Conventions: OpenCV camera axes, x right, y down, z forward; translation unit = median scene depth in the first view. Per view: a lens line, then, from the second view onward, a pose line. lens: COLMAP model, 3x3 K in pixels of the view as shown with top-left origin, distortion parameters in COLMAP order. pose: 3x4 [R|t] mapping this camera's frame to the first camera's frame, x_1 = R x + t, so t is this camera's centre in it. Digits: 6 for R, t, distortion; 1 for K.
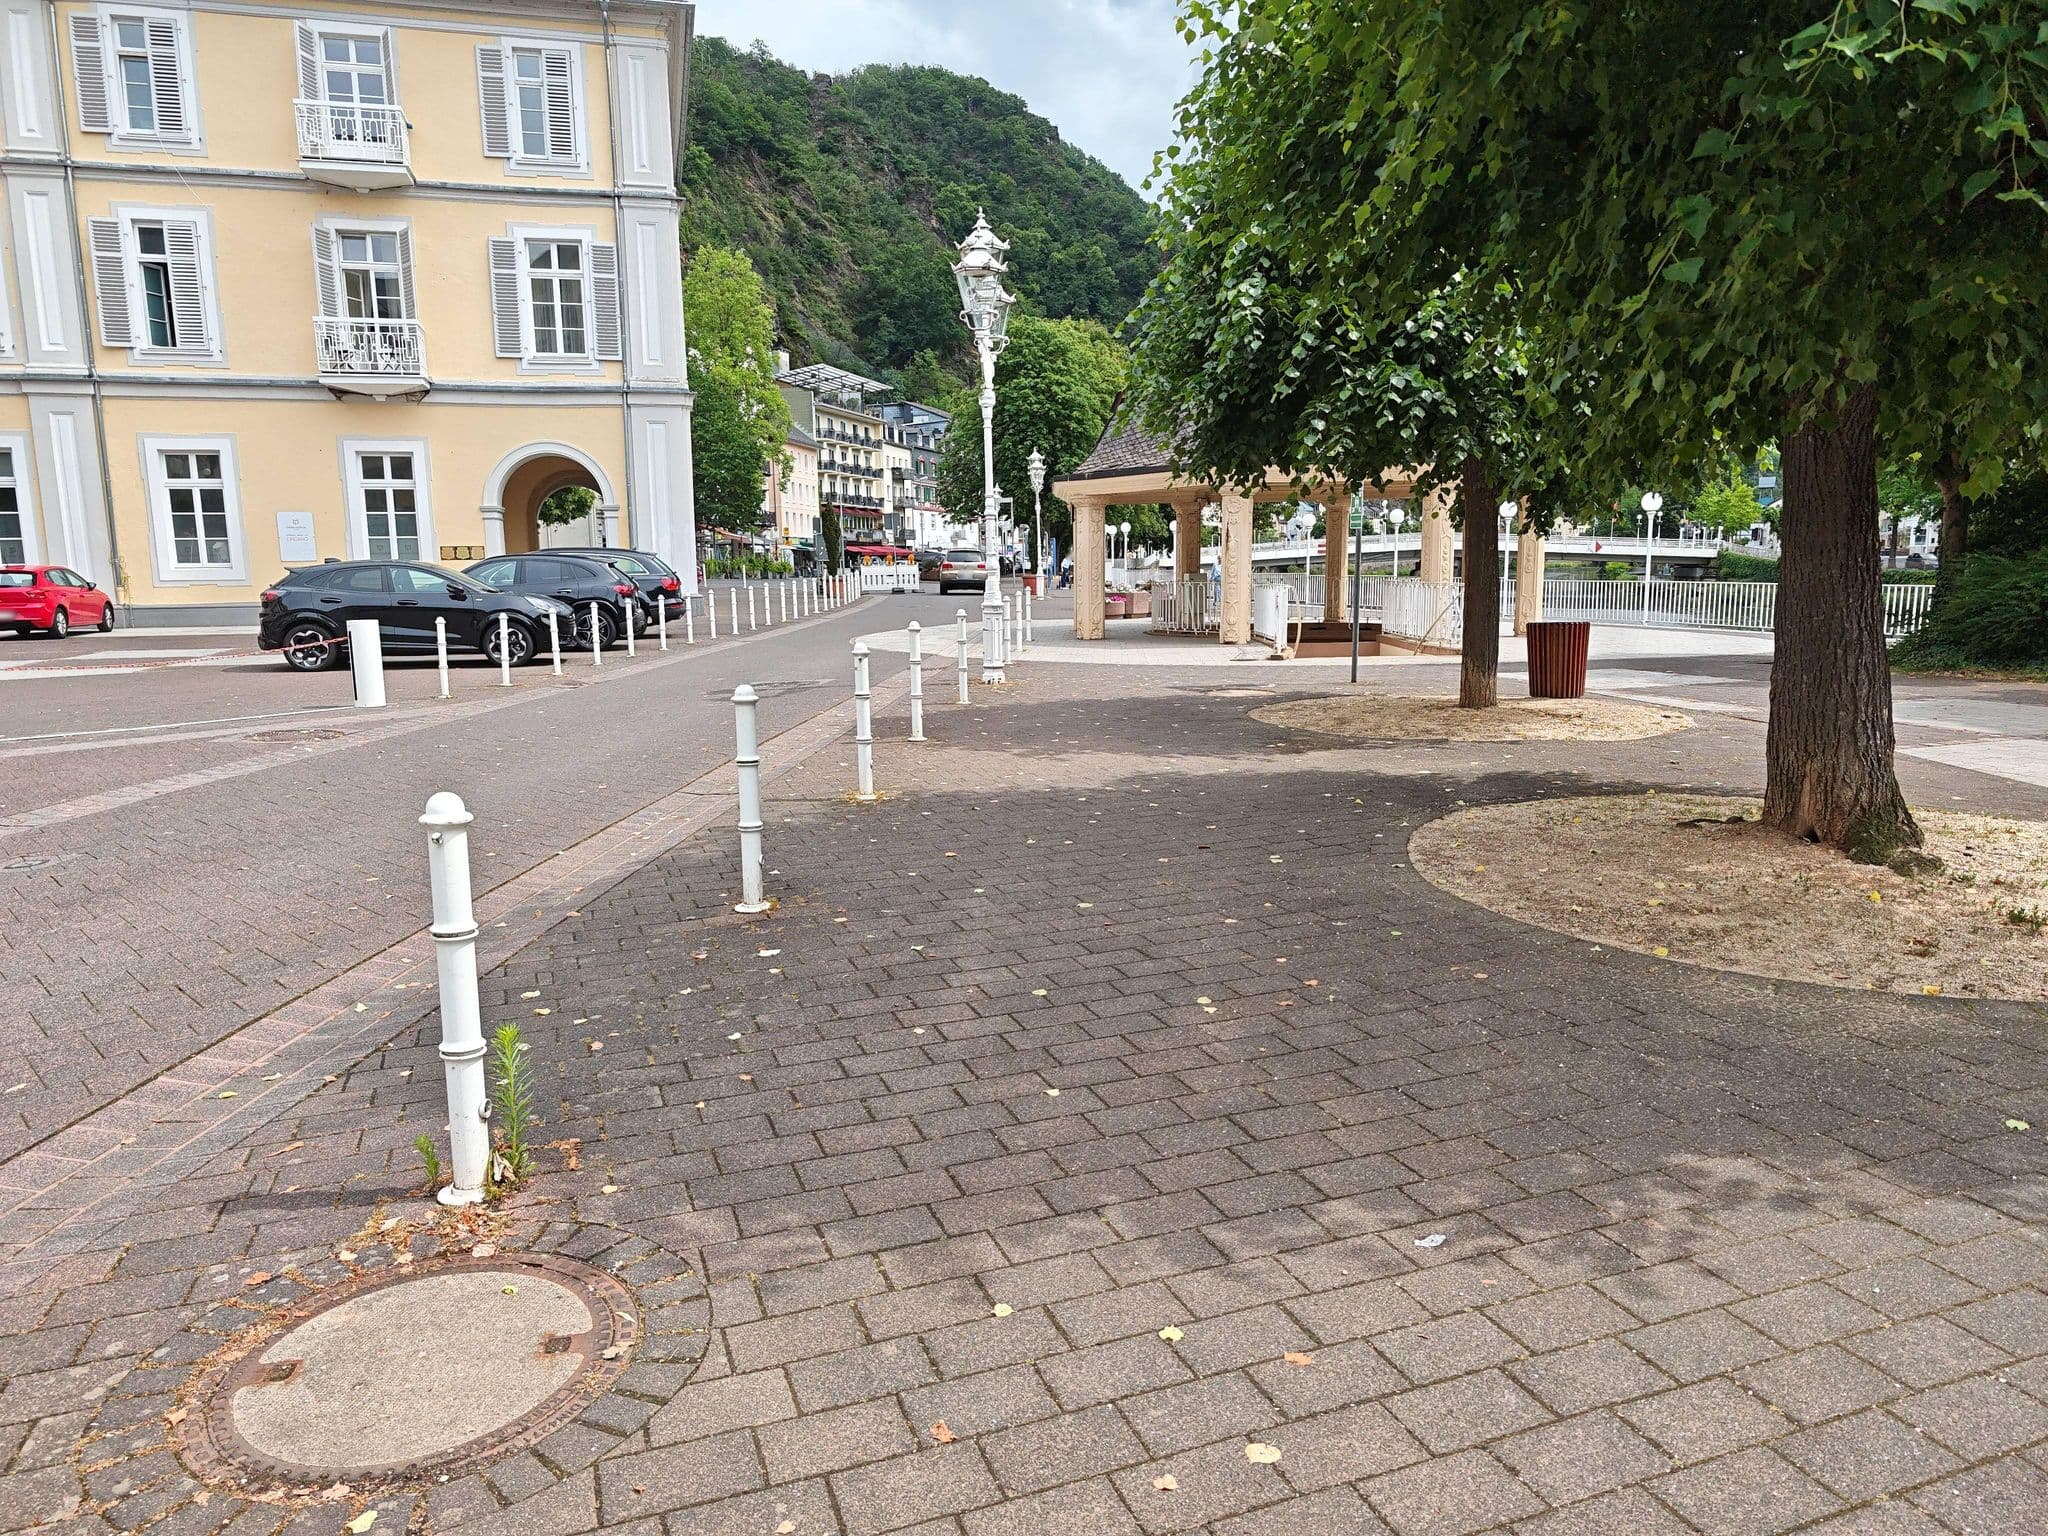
lens RADIAL K [[1263.9, 0, 1037.8], [0, 1263.9, 772.3], [0, 0, 1]] dist [-0.001846, 0.020924]
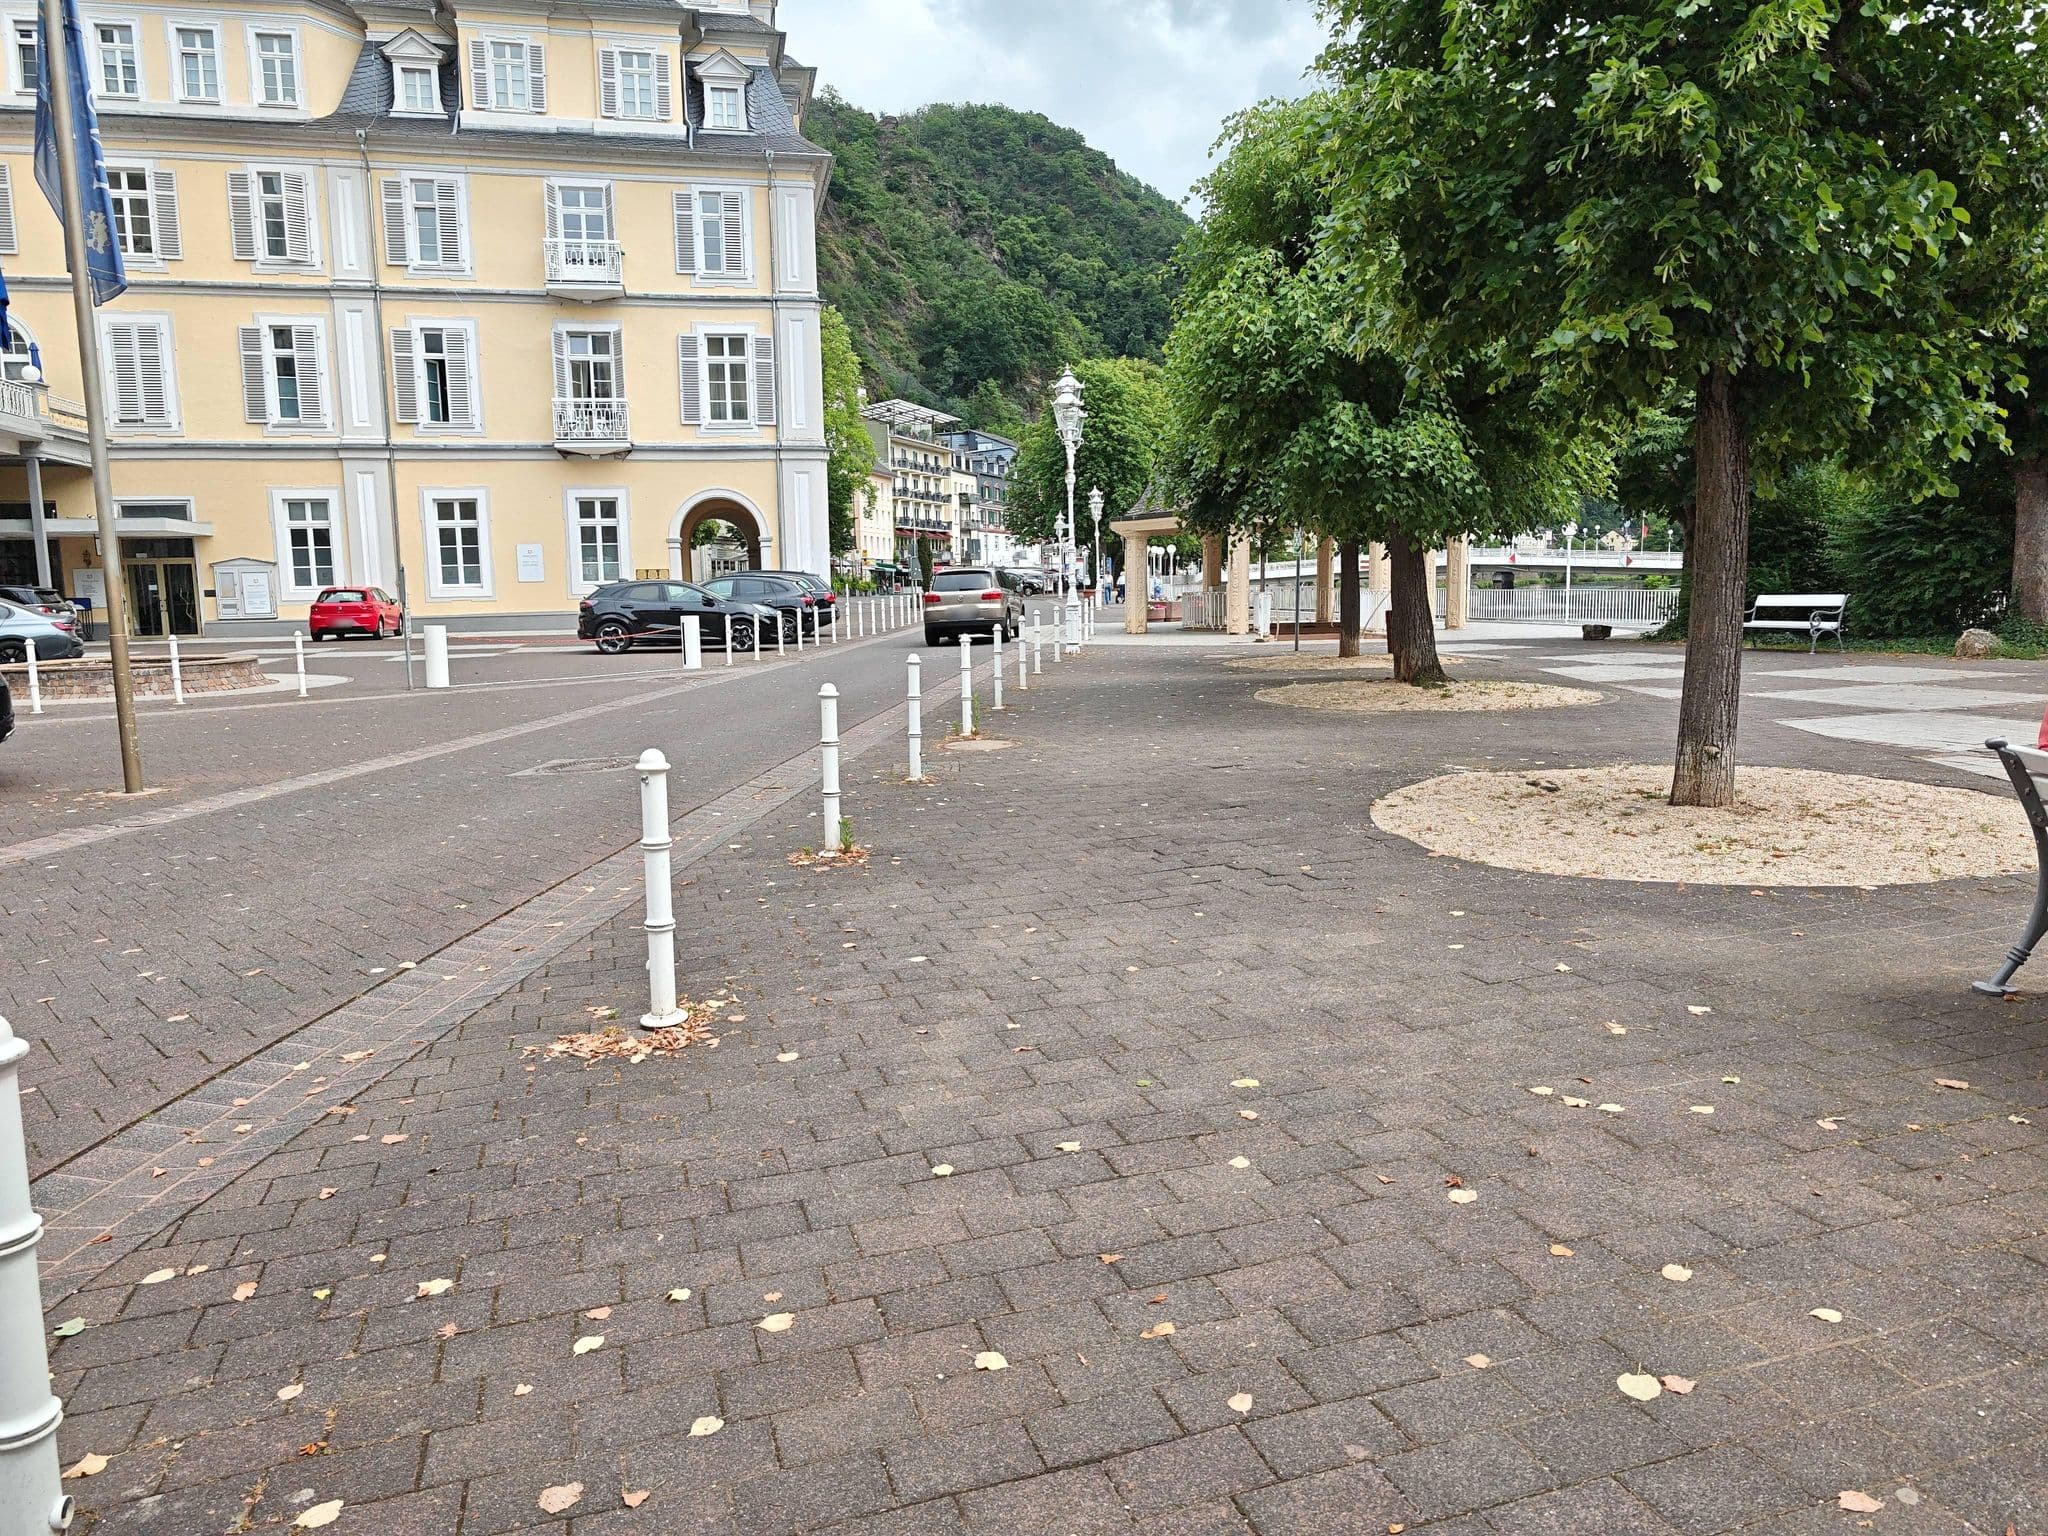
lens RADIAL K [[1250.5, 0, 1046.9], [0, 1250.5, 765.0], [0, 0, 1]] dist [0.008292, -0.000449]
pose [[0.999271, 0.000523, -0.038179, -0.003685], [-0.001234, 0.999826, -0.018592, 0.044238], [0.038163, 0.018626, 0.999098, -0.258622]]
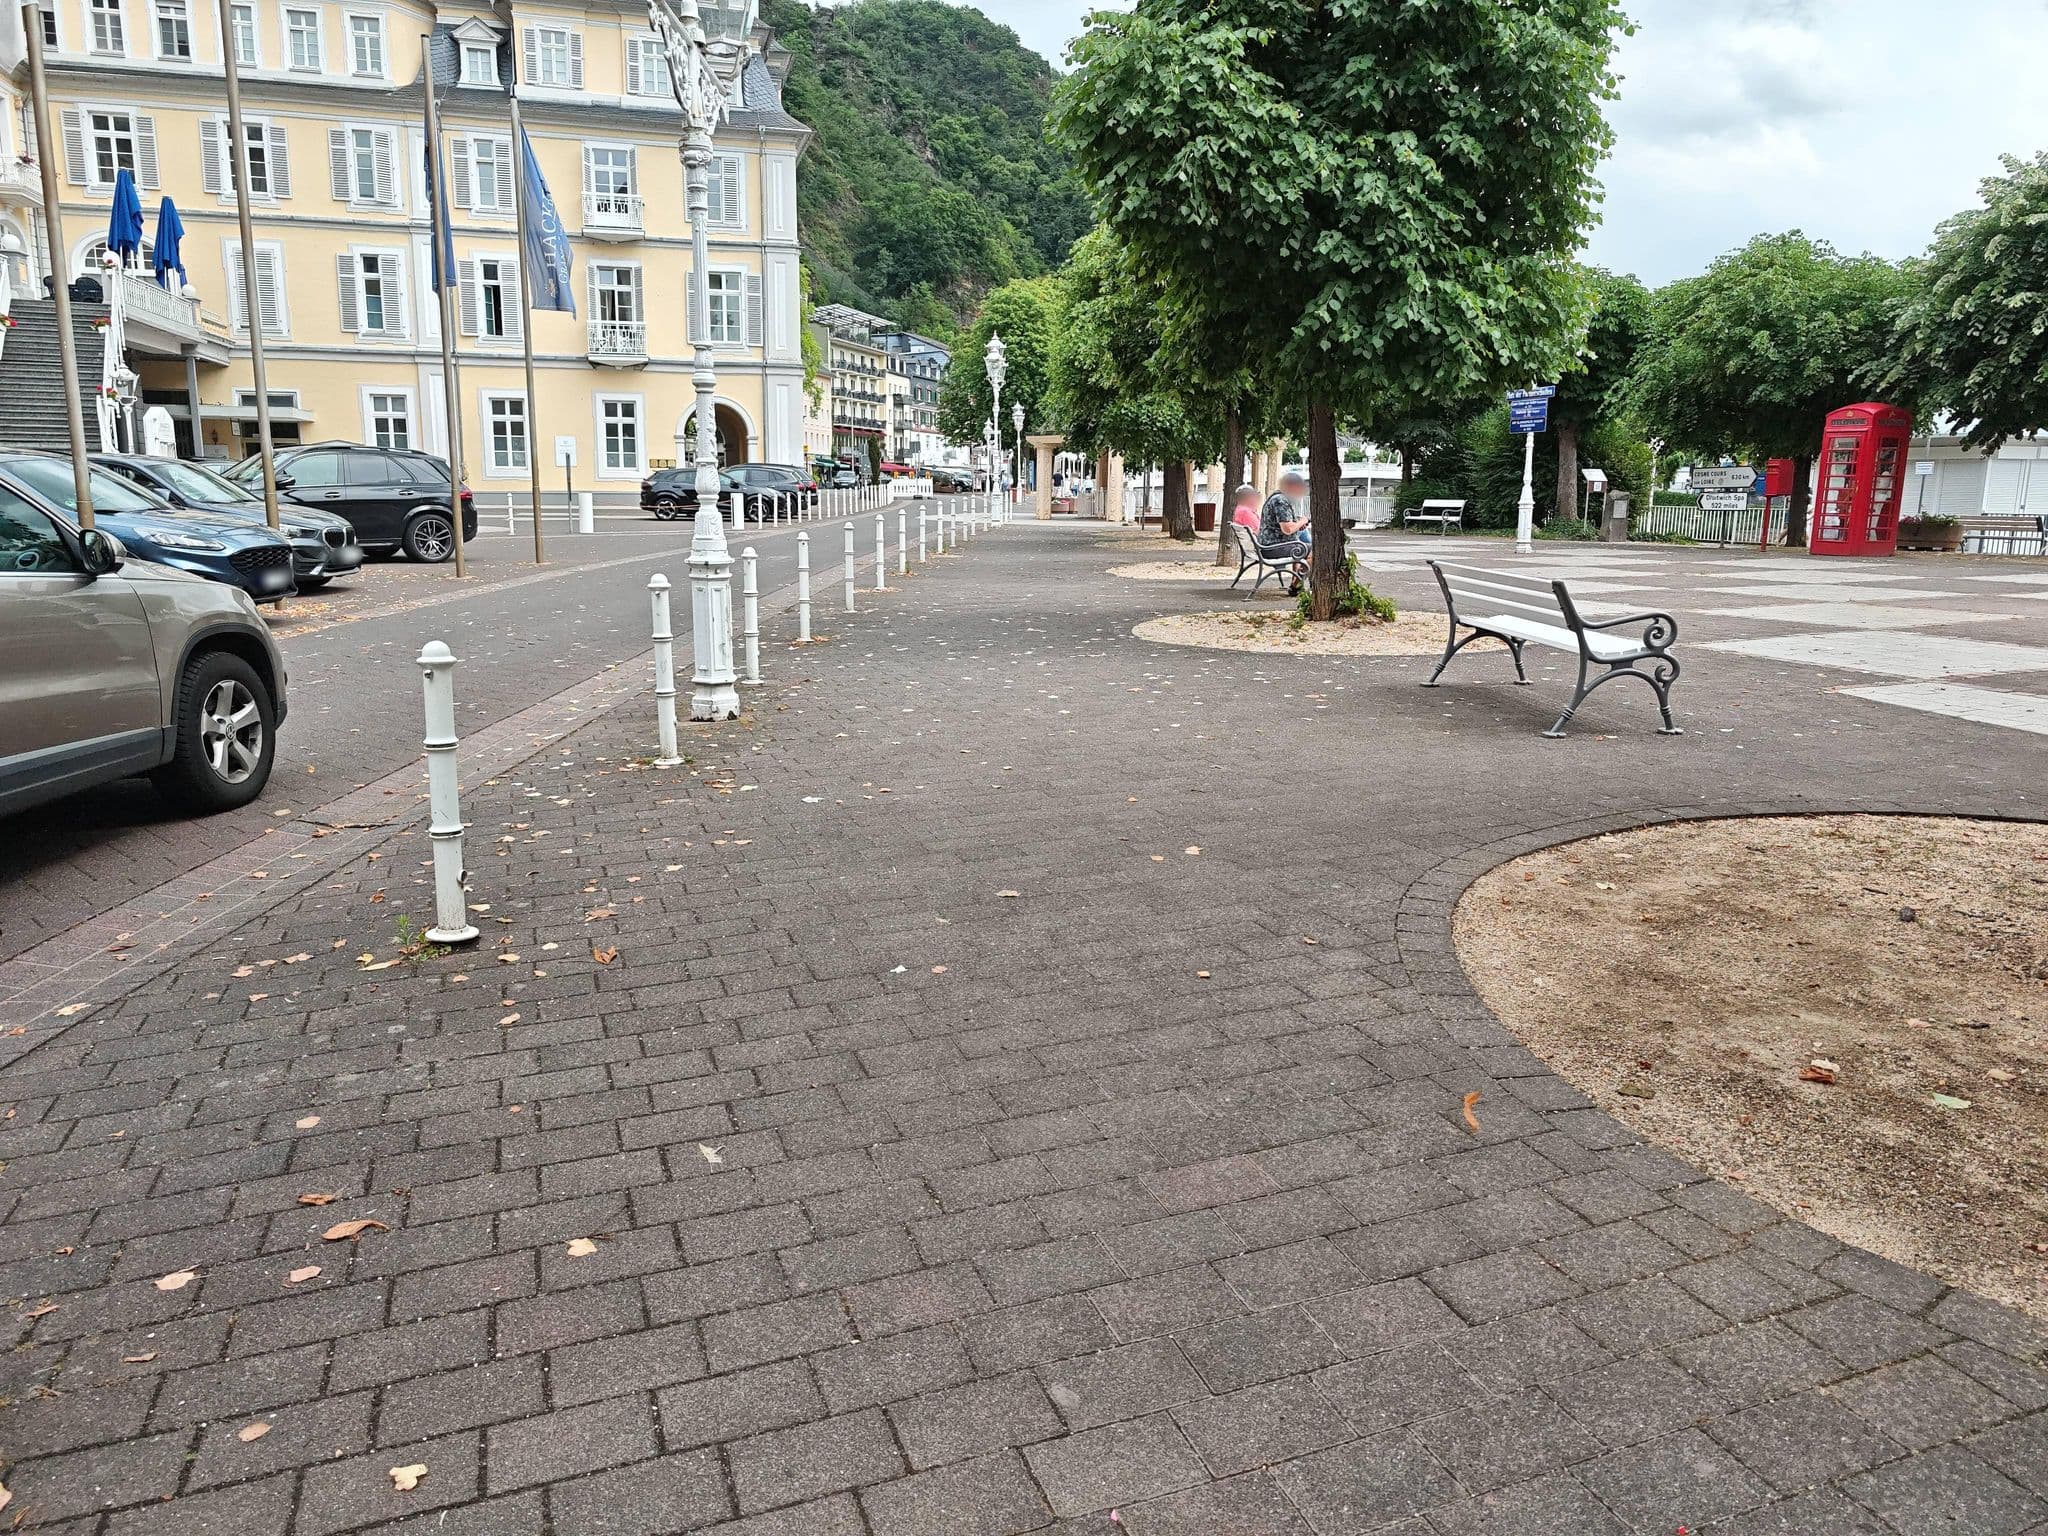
lens RADIAL K [[1232.2, 0, 1048.9], [0, 1232.2, 729.6], [0, 0, 1]] dist [-0.003819, 0.016836]
pose [[0.999452, 0.020139, 0.026255, 0.005842], [-0.021000, 0.999237, 0.032924, 0.105375], [-0.025572, -0.033457, 0.999113, -0.605044]]
